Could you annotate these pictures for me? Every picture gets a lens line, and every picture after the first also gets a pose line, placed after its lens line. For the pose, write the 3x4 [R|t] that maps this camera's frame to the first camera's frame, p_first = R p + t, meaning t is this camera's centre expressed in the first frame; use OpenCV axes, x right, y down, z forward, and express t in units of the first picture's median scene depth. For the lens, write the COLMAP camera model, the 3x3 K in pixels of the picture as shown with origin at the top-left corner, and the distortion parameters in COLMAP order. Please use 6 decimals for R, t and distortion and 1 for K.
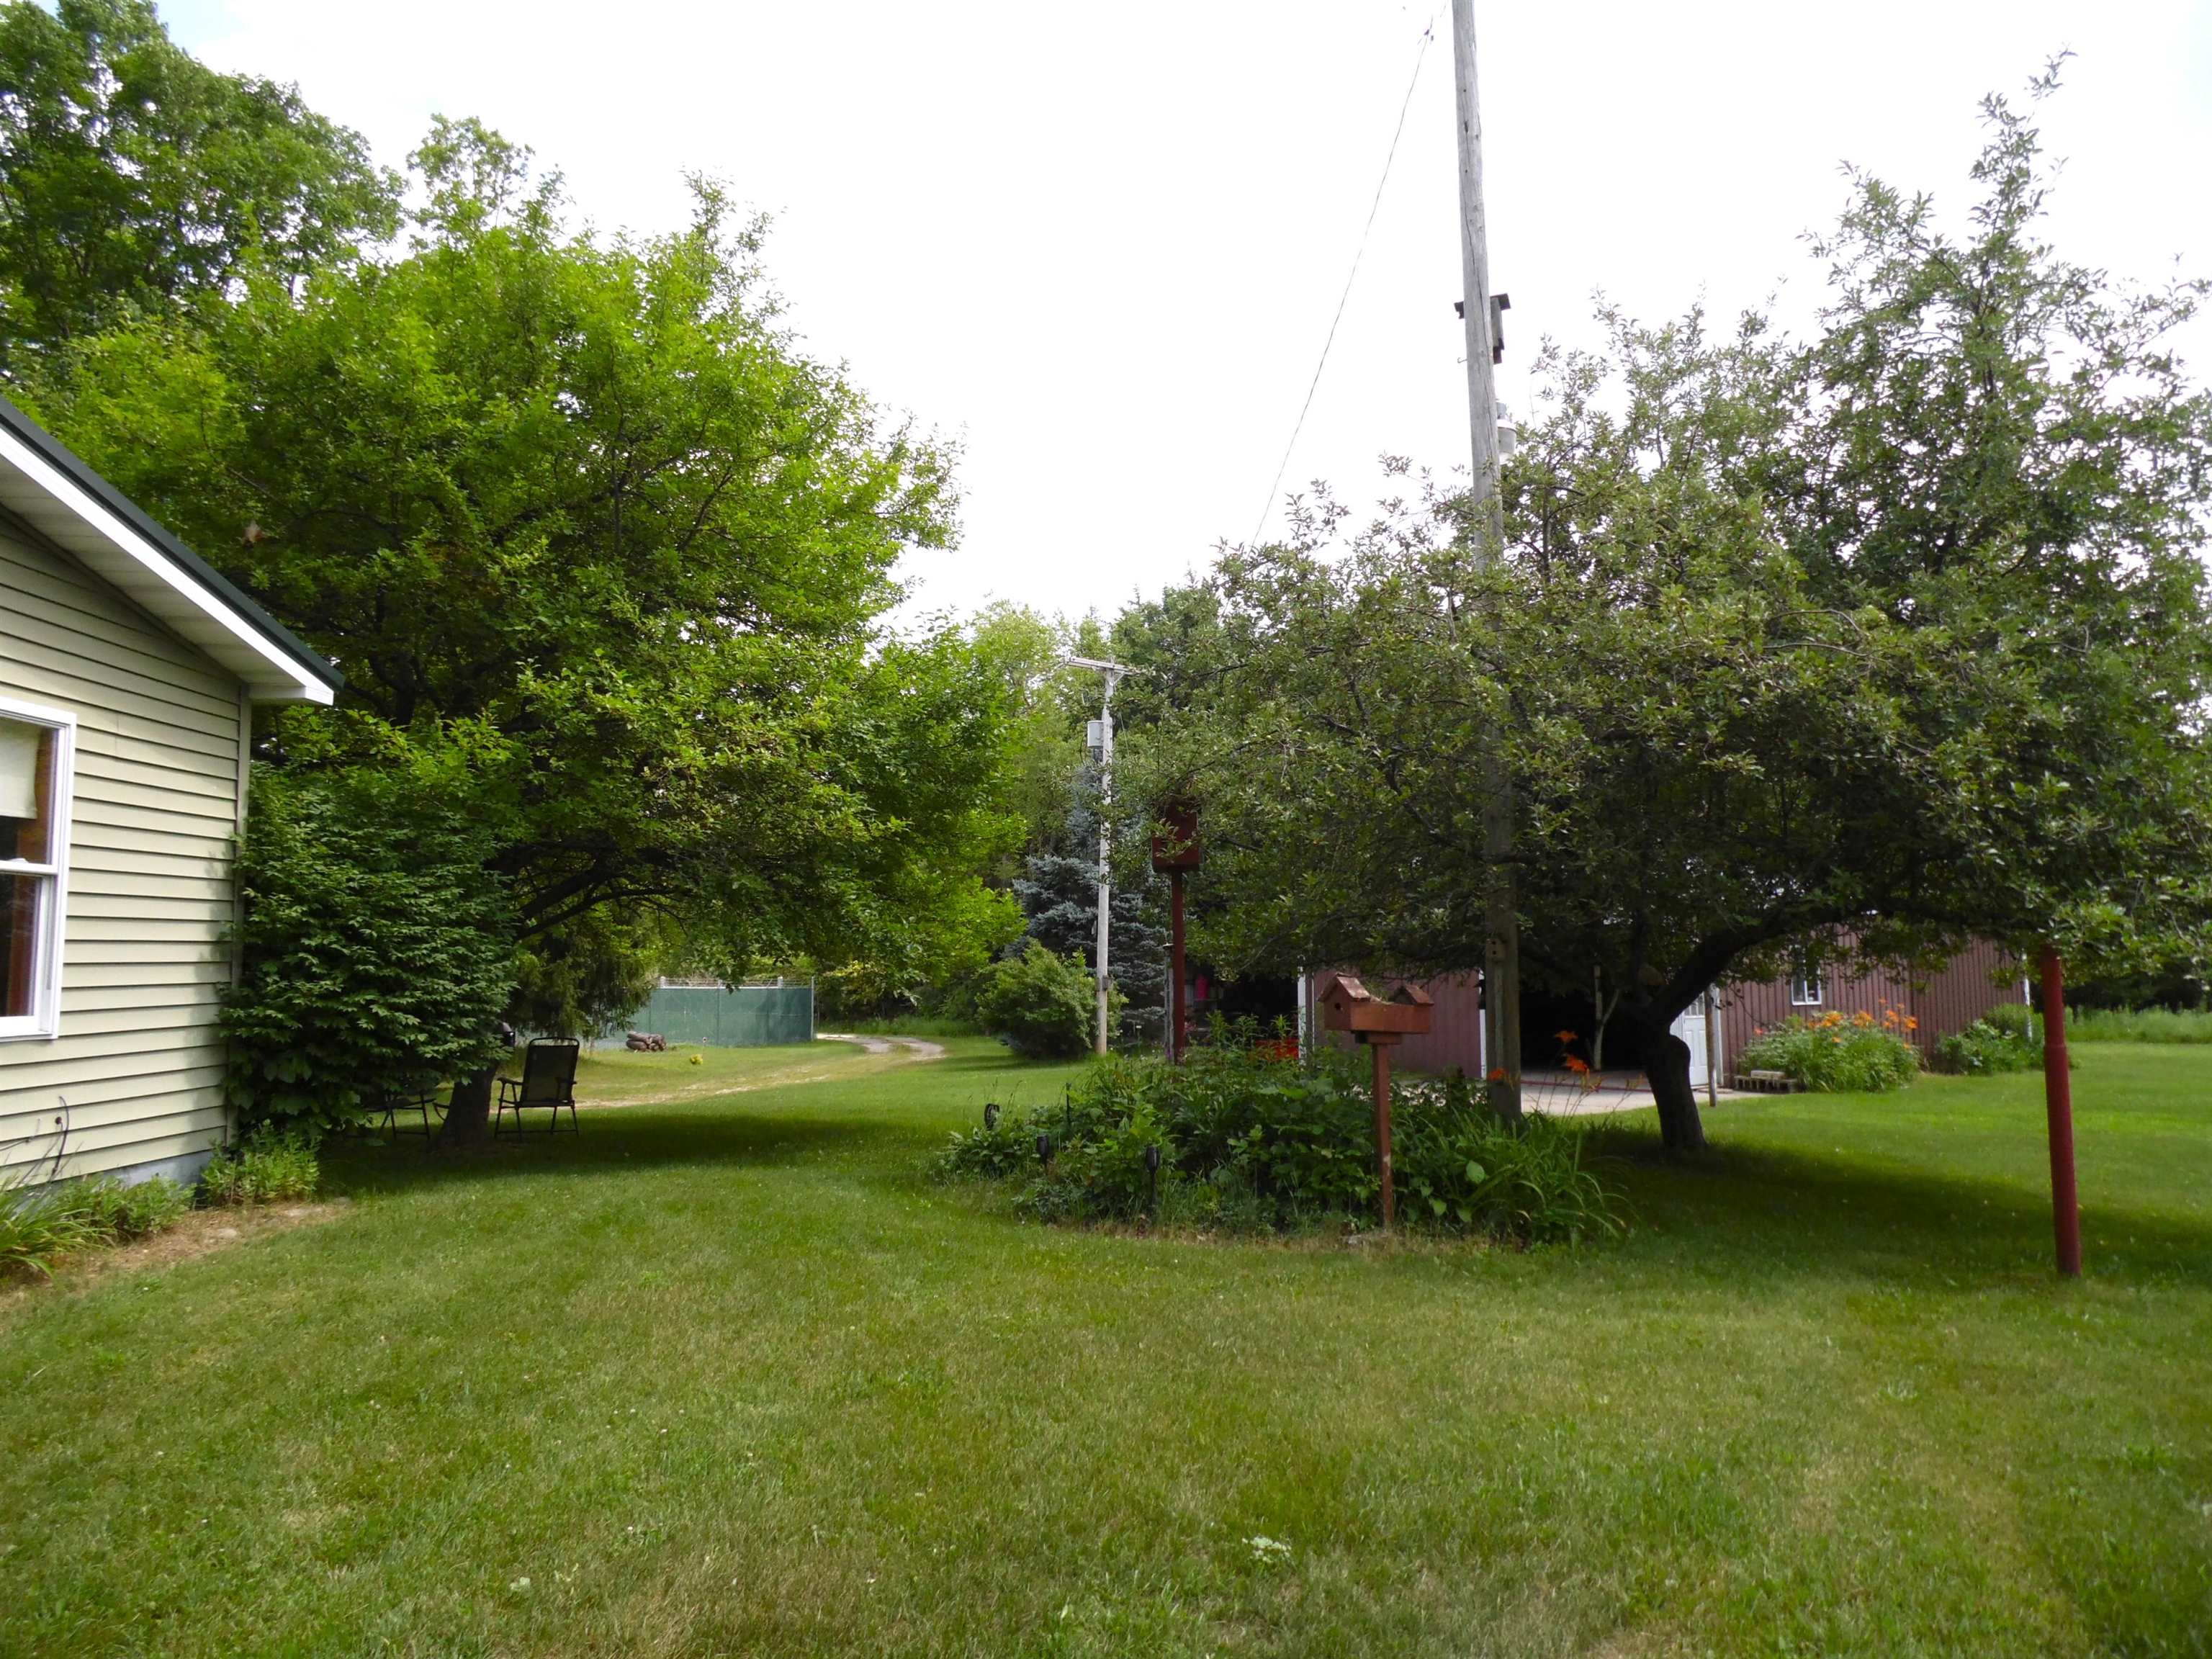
lens RADIAL K [[1501.8, 0, 1104.9], [0, 1501.8, 827.5], [0, 0, 1]] dist [-0.000601, -0.007157]
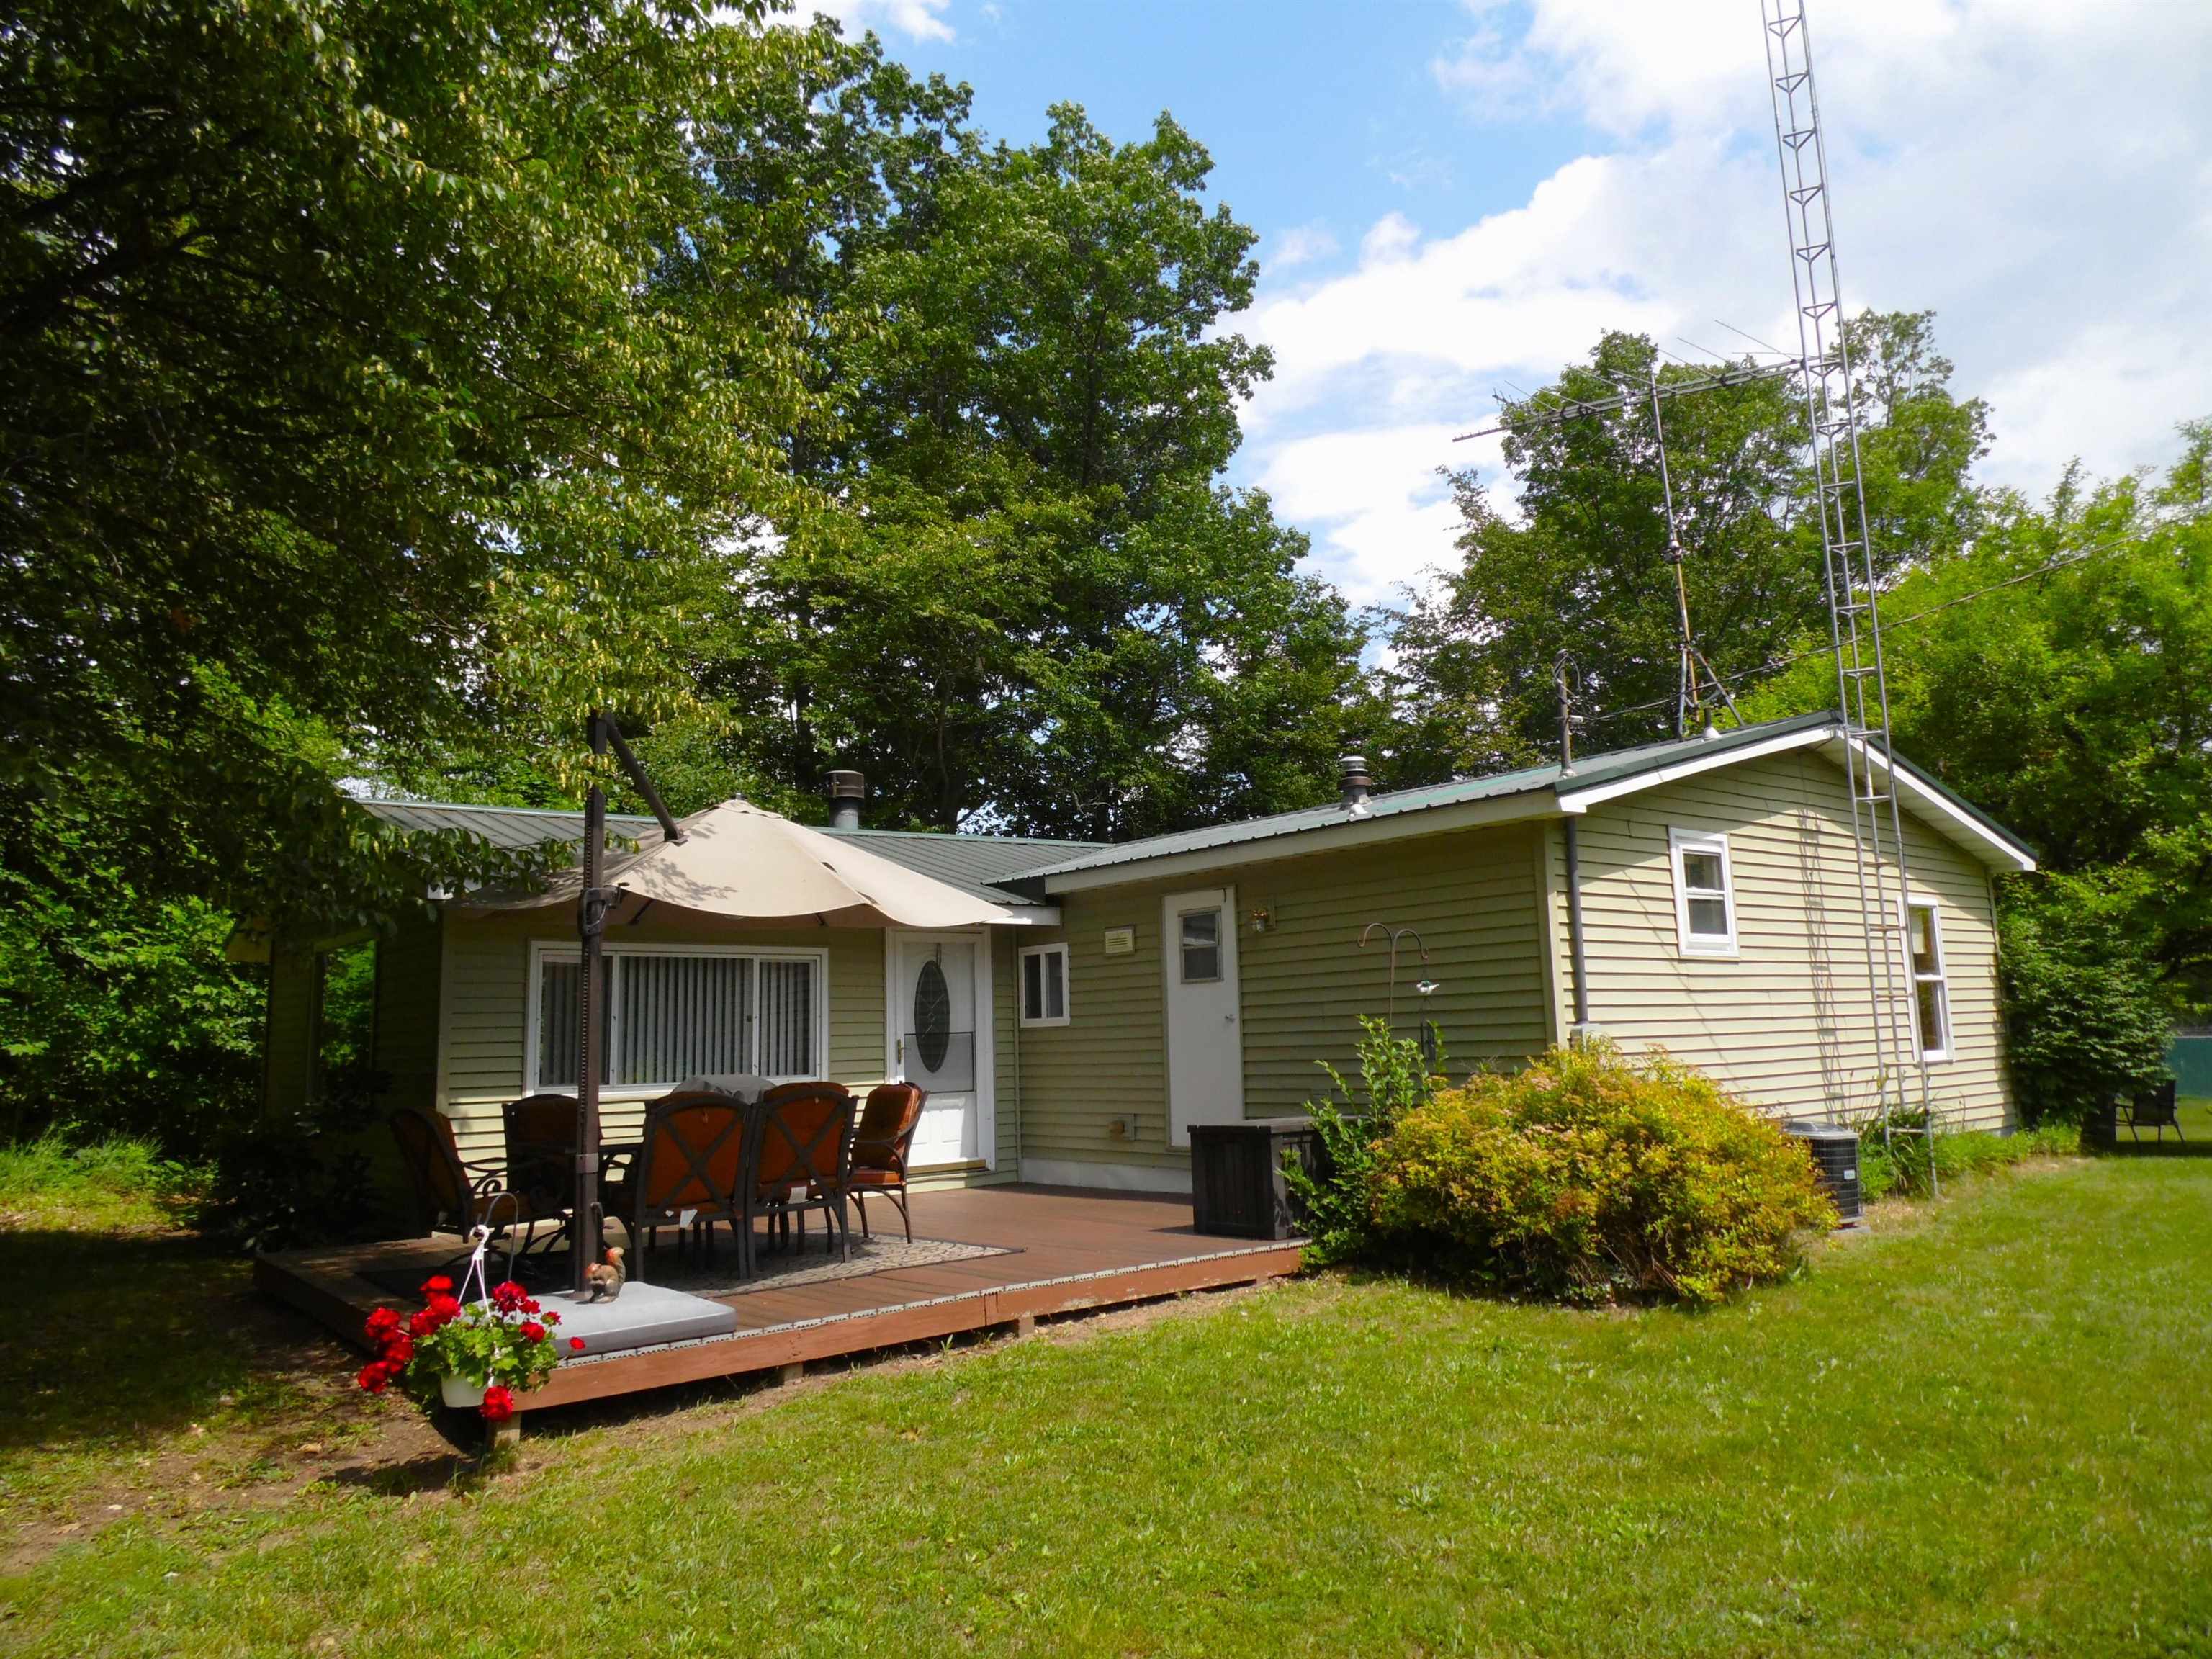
lens RADIAL K [[1501.8, 0, 1105.5], [0, 1501.8, 830.1], [0, 0, 1]] dist [-0.000601, -0.007157]
pose [[0.654865, -0.118519, -0.746394, 0.077086], [0.090486, 0.992818, -0.078258, -0.092849], [0.750309, -0.016289, 0.660887, -0.965587]]
